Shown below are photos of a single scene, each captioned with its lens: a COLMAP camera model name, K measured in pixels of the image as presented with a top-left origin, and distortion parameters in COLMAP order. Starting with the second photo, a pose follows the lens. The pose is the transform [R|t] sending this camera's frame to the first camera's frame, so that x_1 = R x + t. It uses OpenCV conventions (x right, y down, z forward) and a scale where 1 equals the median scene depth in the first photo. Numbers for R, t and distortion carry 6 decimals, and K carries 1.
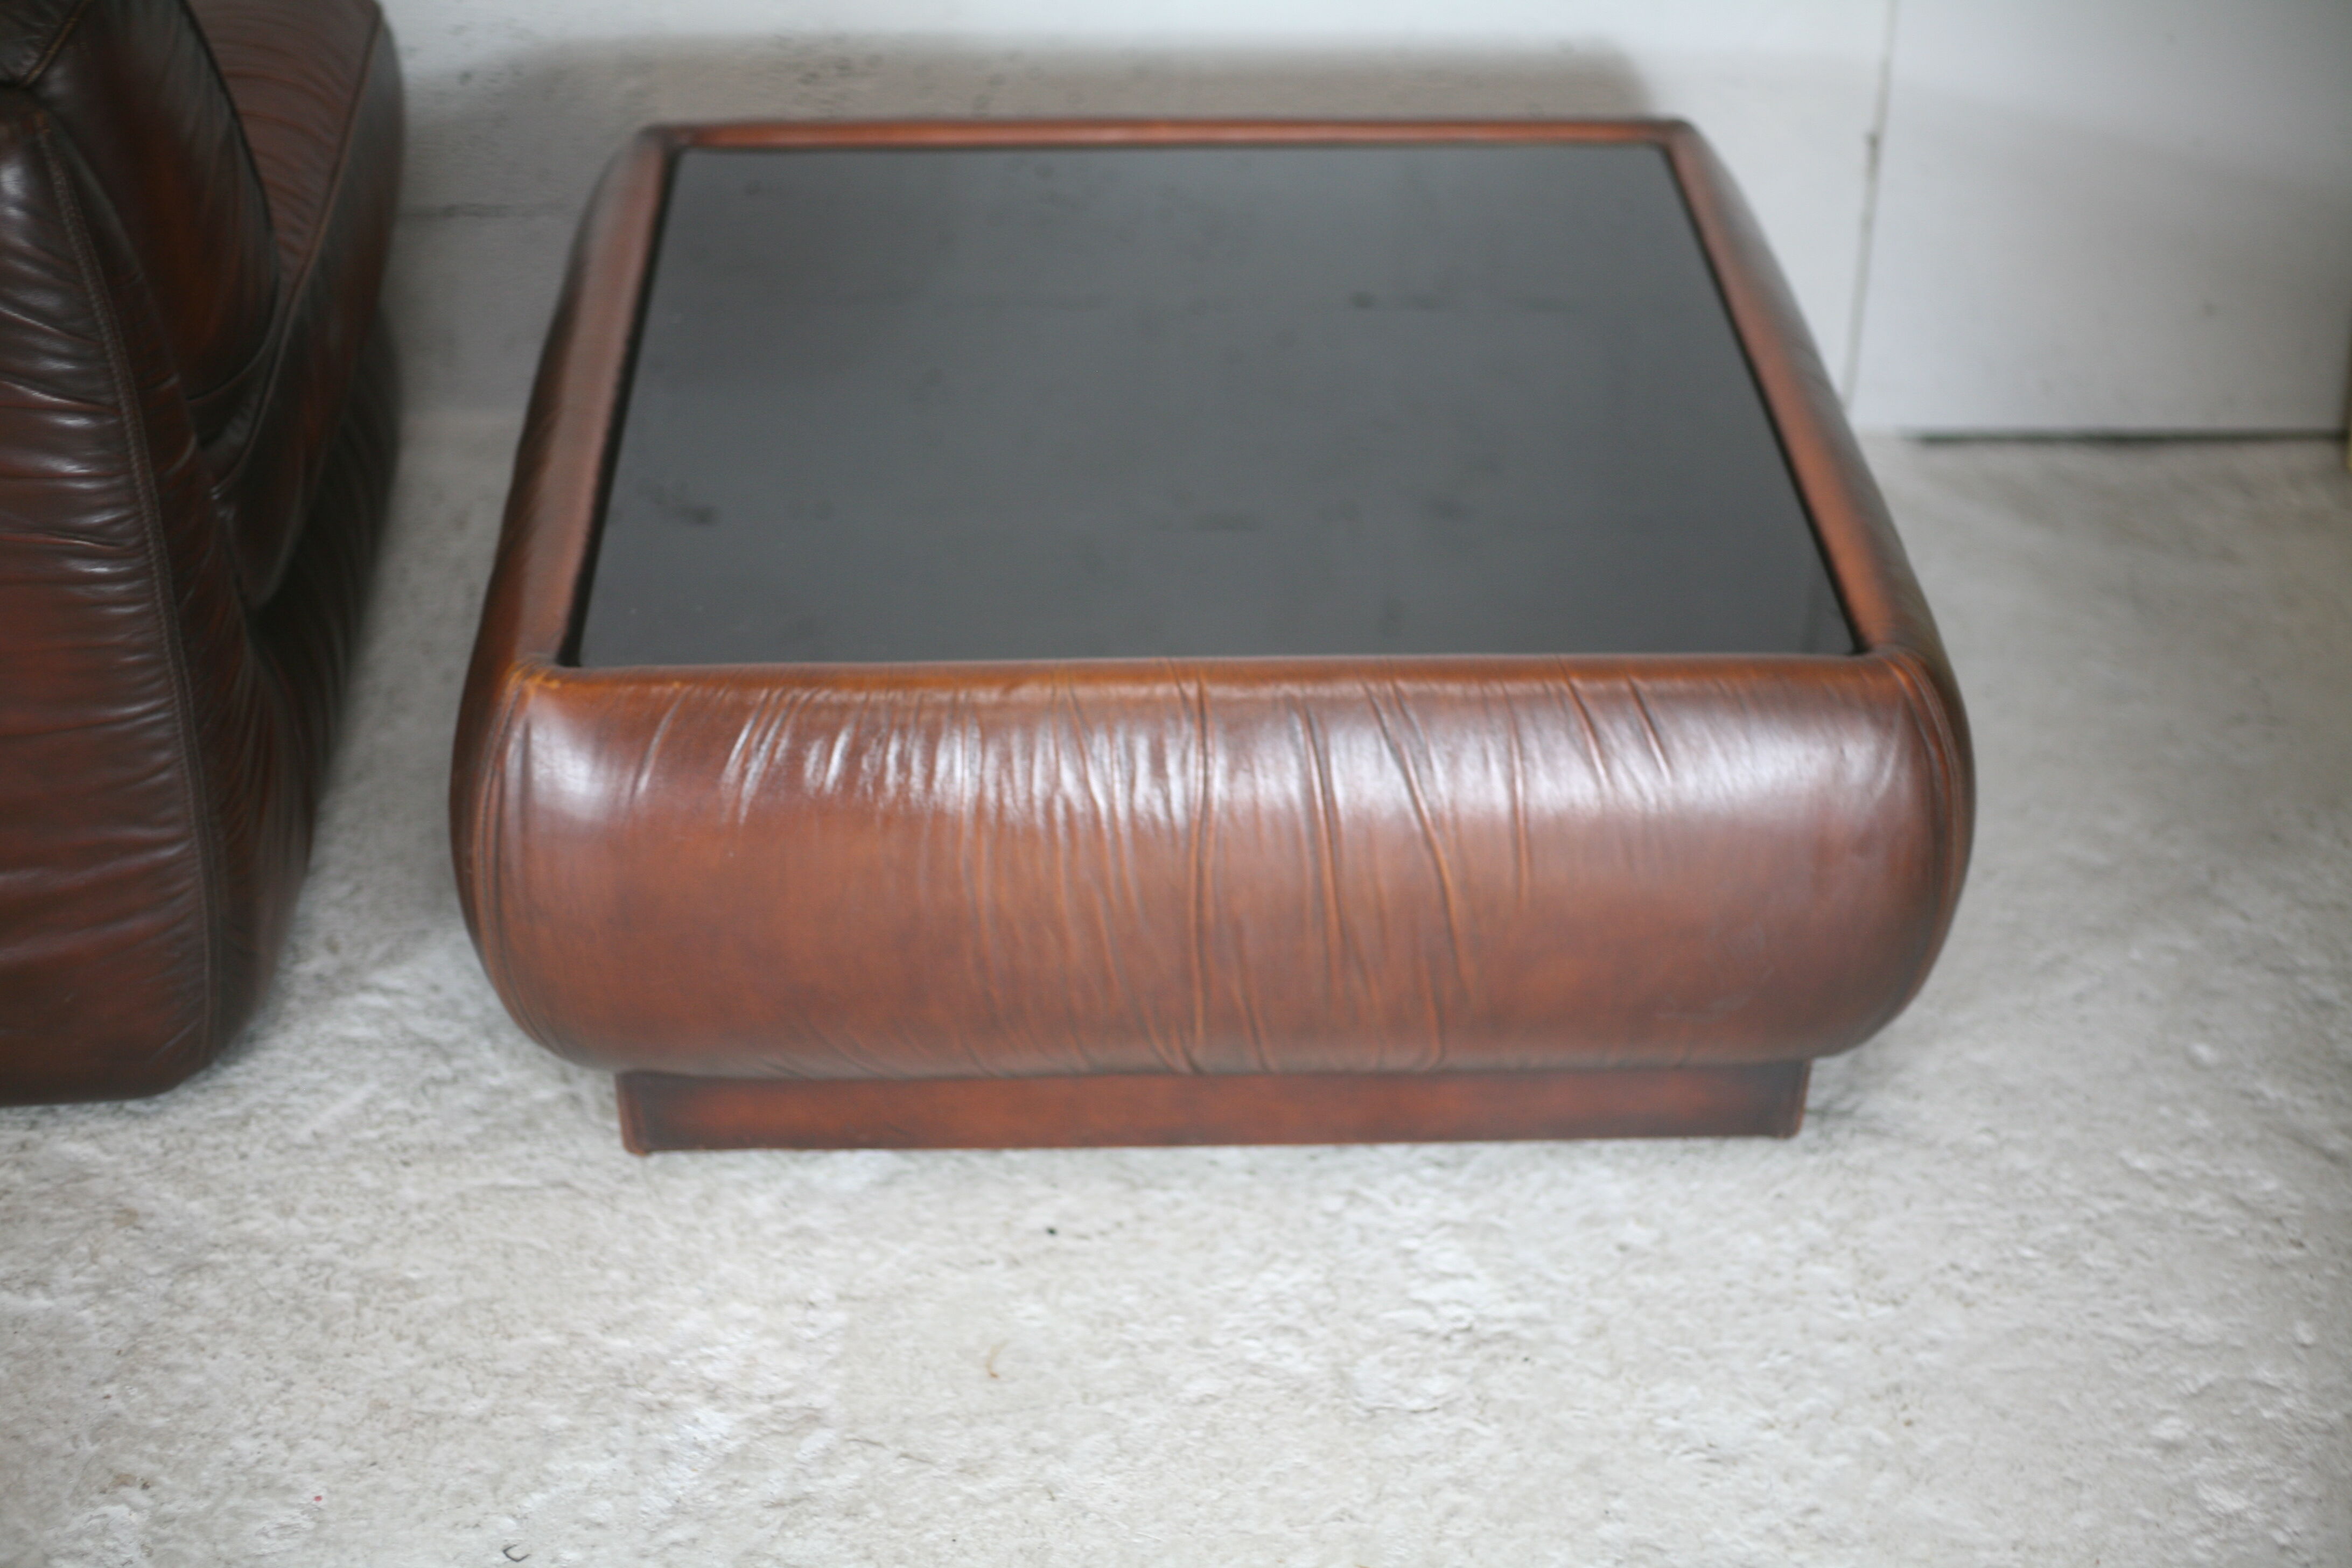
lens RADIAL K [[3476.7, 0, 1192.2], [0, 3476.7, 783.1], [0, 0, 1]] dist [-0.123367, 0.014976]
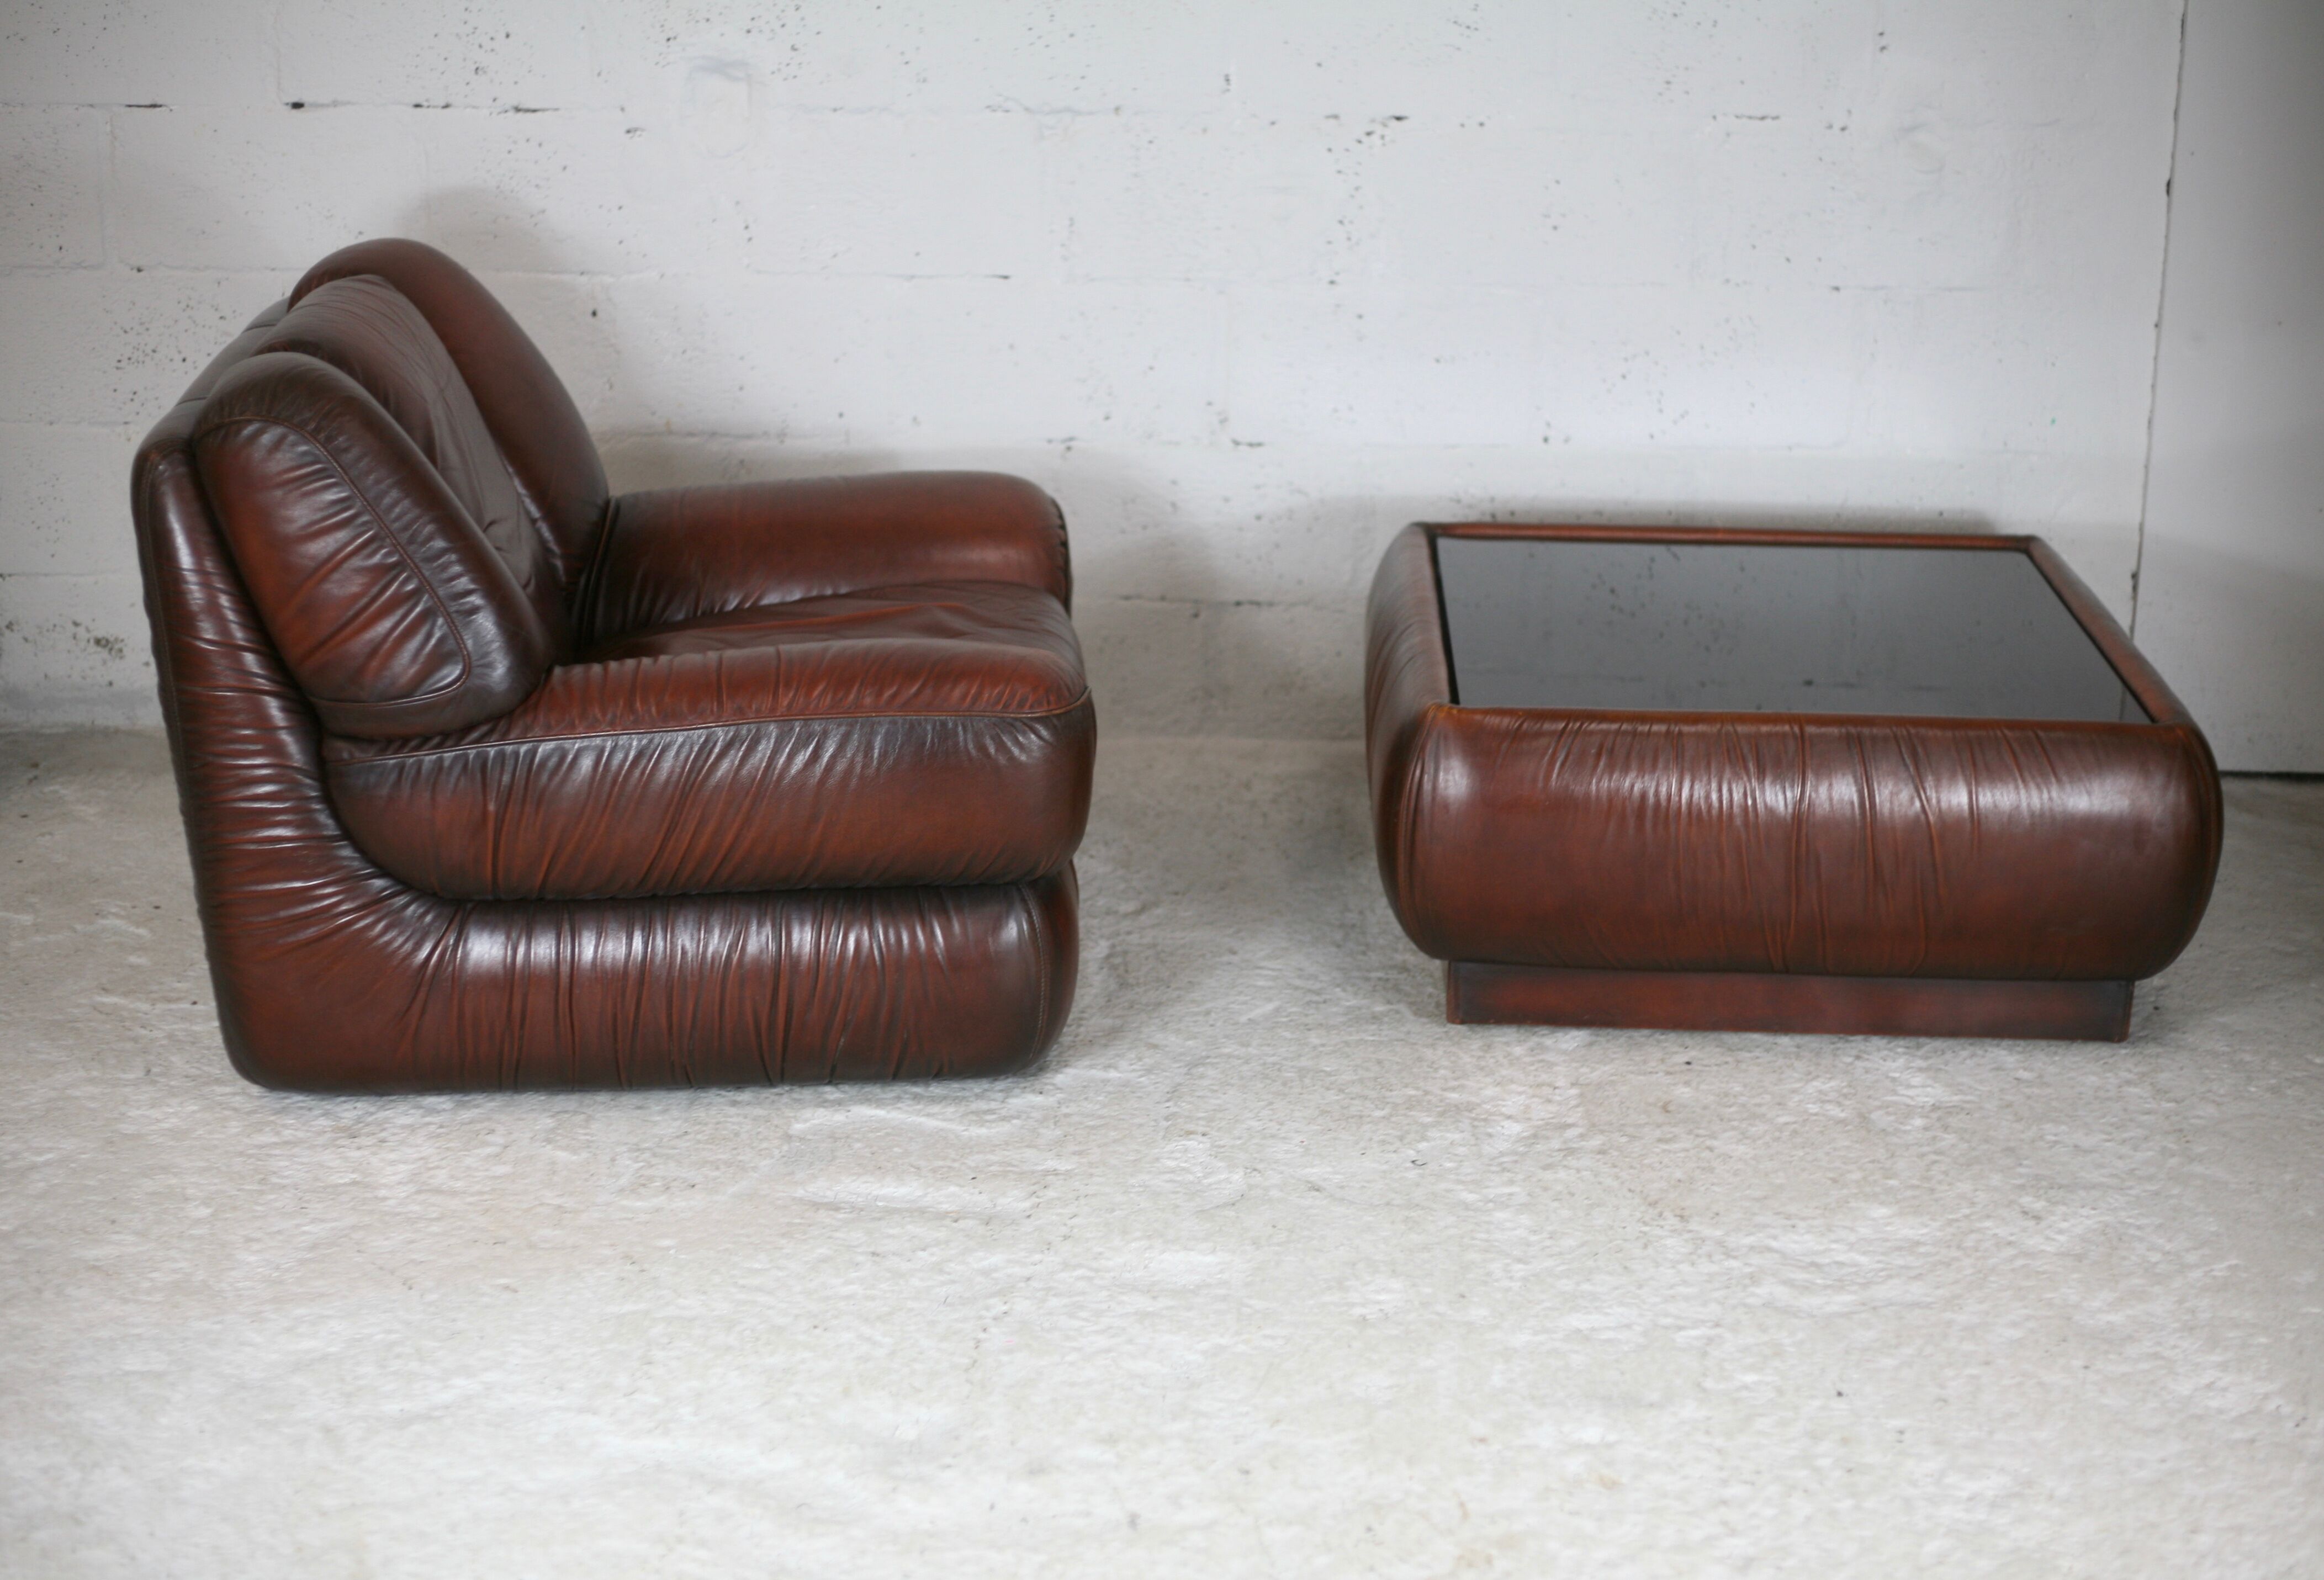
lens RADIAL K [[3567.4, 0, 1116.6], [0, 3567.4, 789.7], [0, 0, 1]] dist [-0.101553, -0.060258]
pose [[0.996697, 0.021871, -0.078206, -0.194686], [-0.041454, 0.965149, -0.258398, 0.481418], [0.069829, 0.260787, 0.962868, -0.799501]]
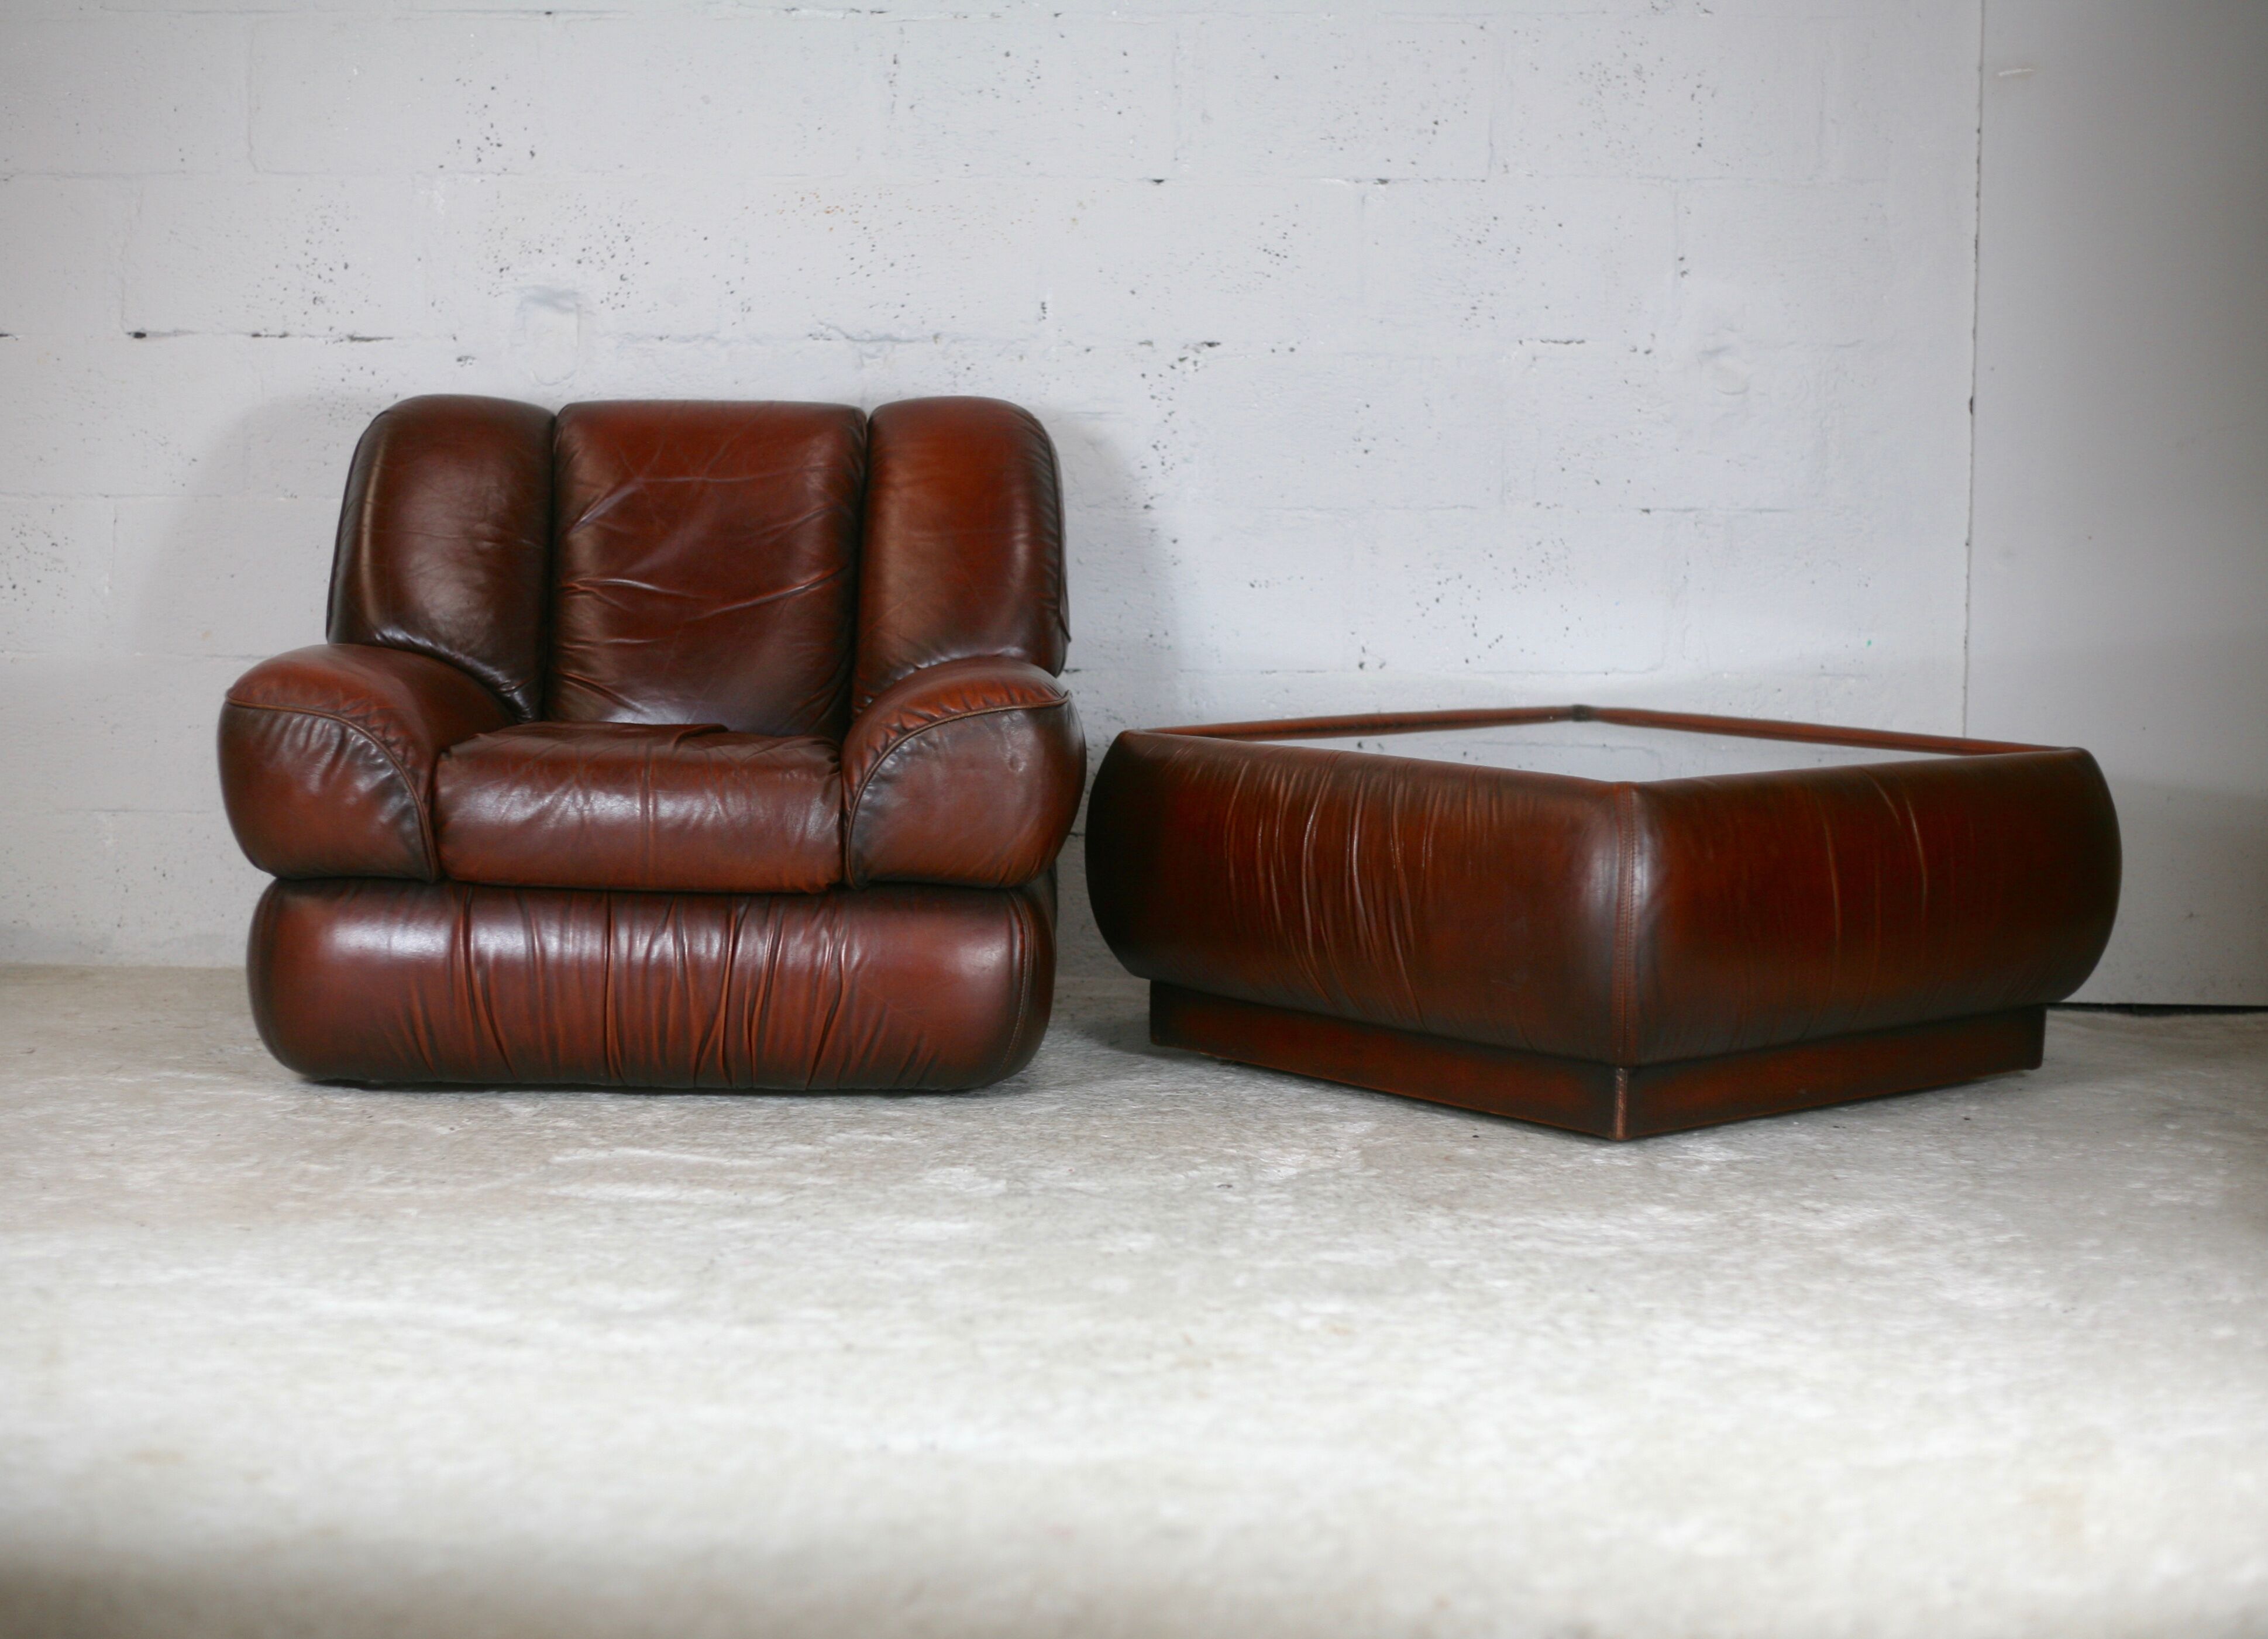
lens RADIAL K [[3779.0, 0, 1019.4], [0, 3779.0, 823.4], [0, 0, 1]] dist [-0.106884, -0.015531]
pose [[0.995237, 0.012088, -0.096729, -0.088215], [-0.056483, 0.880244, -0.471149, 0.899702], [0.079450, 0.474368, 0.876734, -0.734281]]
